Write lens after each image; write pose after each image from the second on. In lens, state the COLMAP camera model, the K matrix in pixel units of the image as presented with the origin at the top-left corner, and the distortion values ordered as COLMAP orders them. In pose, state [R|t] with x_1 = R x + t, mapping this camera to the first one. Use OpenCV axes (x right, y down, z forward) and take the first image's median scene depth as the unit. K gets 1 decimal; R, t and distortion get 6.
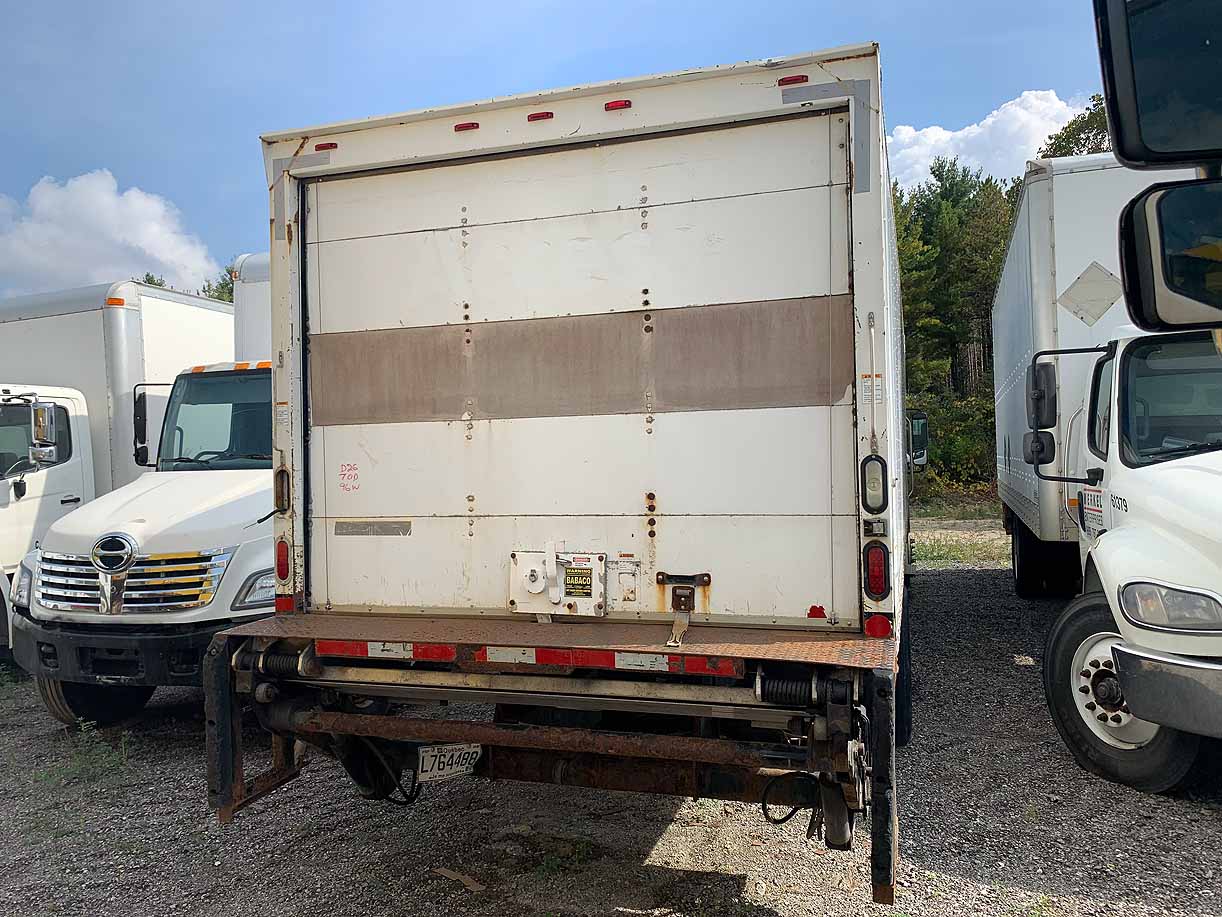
lens RADIAL K [[887.1, 0, 590.9], [0, 887.1, 455.8], [0, 0, 1]] dist [0.137114, -0.336725]
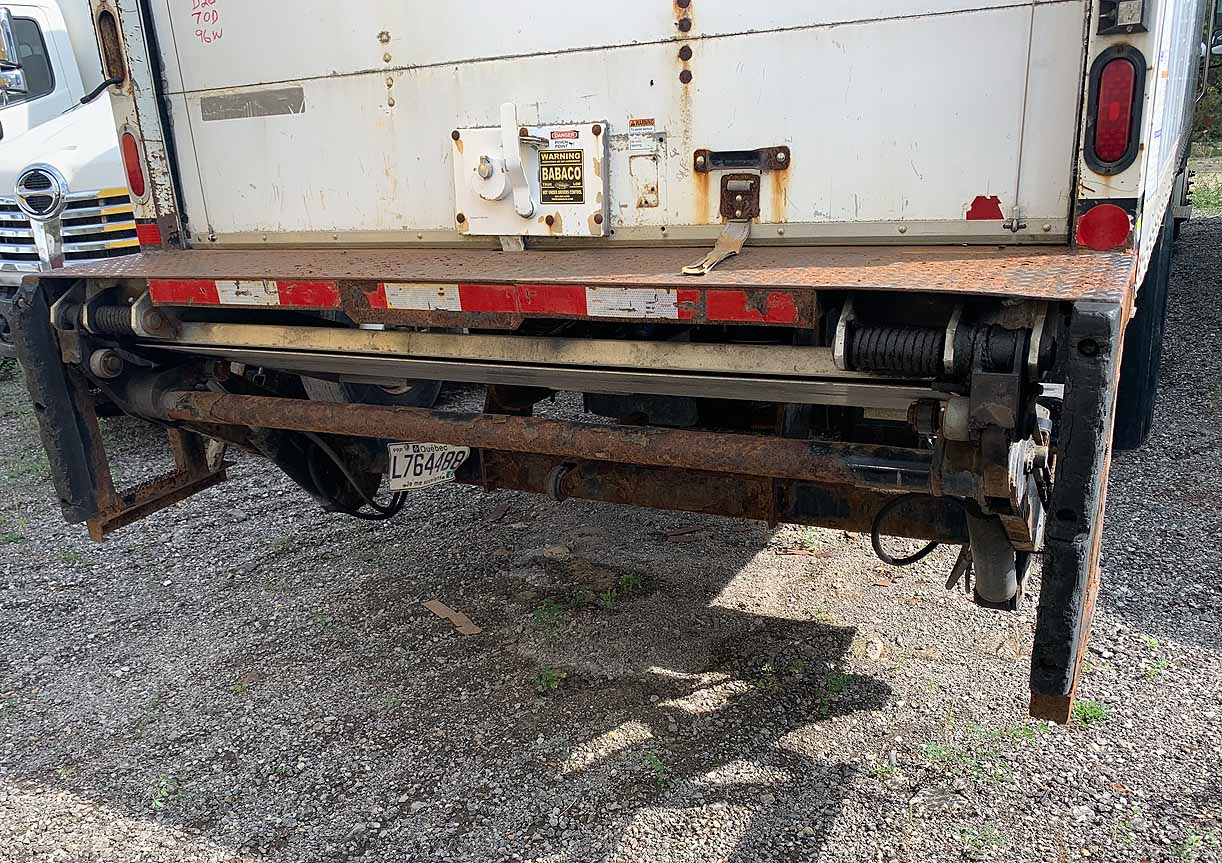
lens RADIAL K [[1024.3, 0, 602.0], [0, 1024.3, 475.4], [0, 0, 1]] dist [0.042232, -0.077669]
pose [[0.986692, 0.015566, -0.161855, 0.121327], [0.040142, 0.941278, 0.335237, 0.102537], [0.157568, -0.337272, 0.928127, 0.327859]]
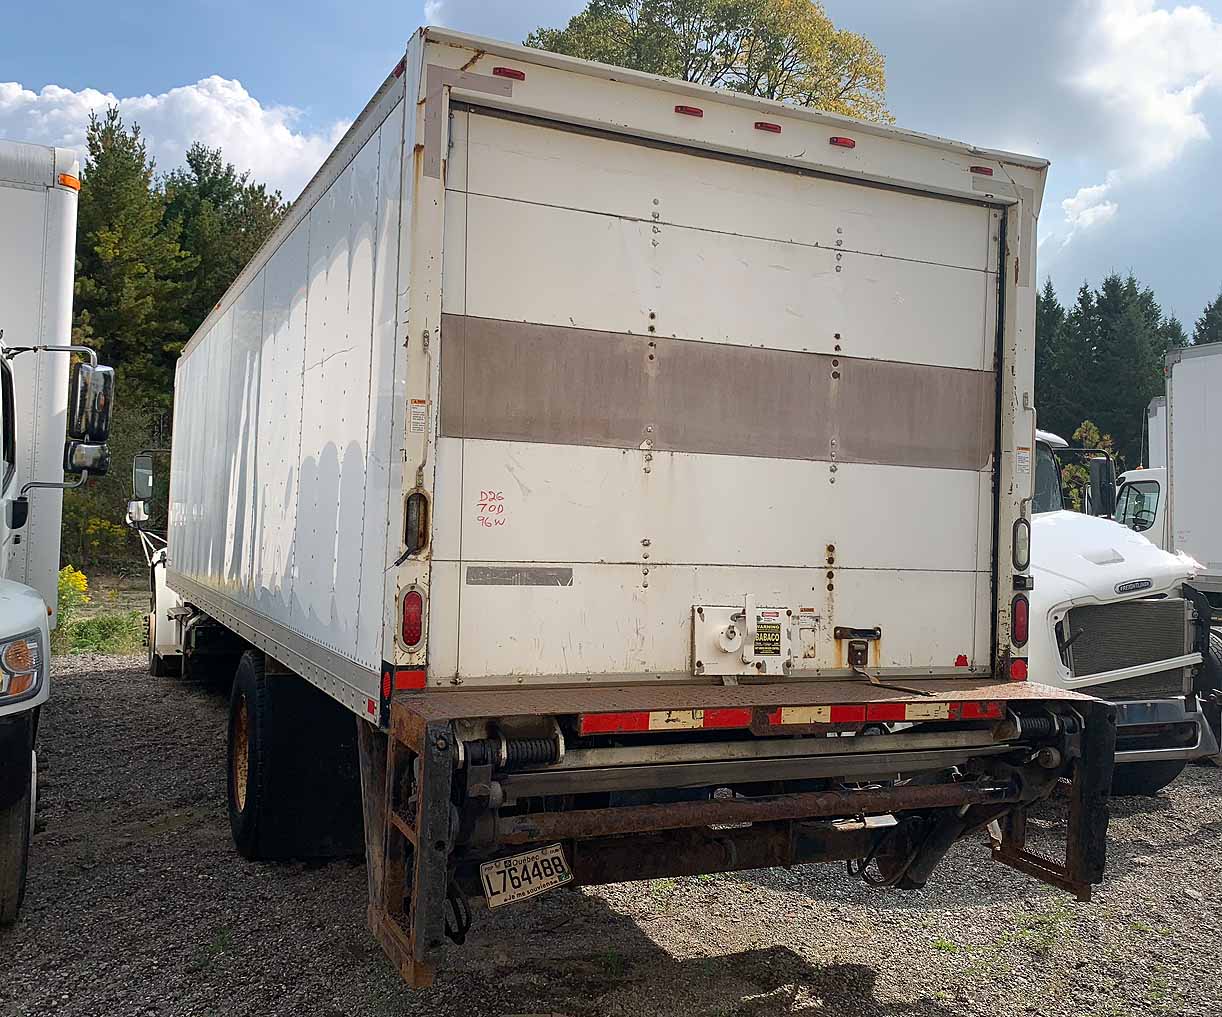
lens RADIAL K [[1154.0, 0, 553.1], [0, 1154.0, 497.0], [0, 0, 1]] dist [0.154335, -0.370296]
pose [[0.746908, 0.065893, 0.661654, -0.980267], [-0.054665, 0.997794, -0.037661, 0.053378], [-0.662676, -0.008040, 0.748863, 0.252201]]
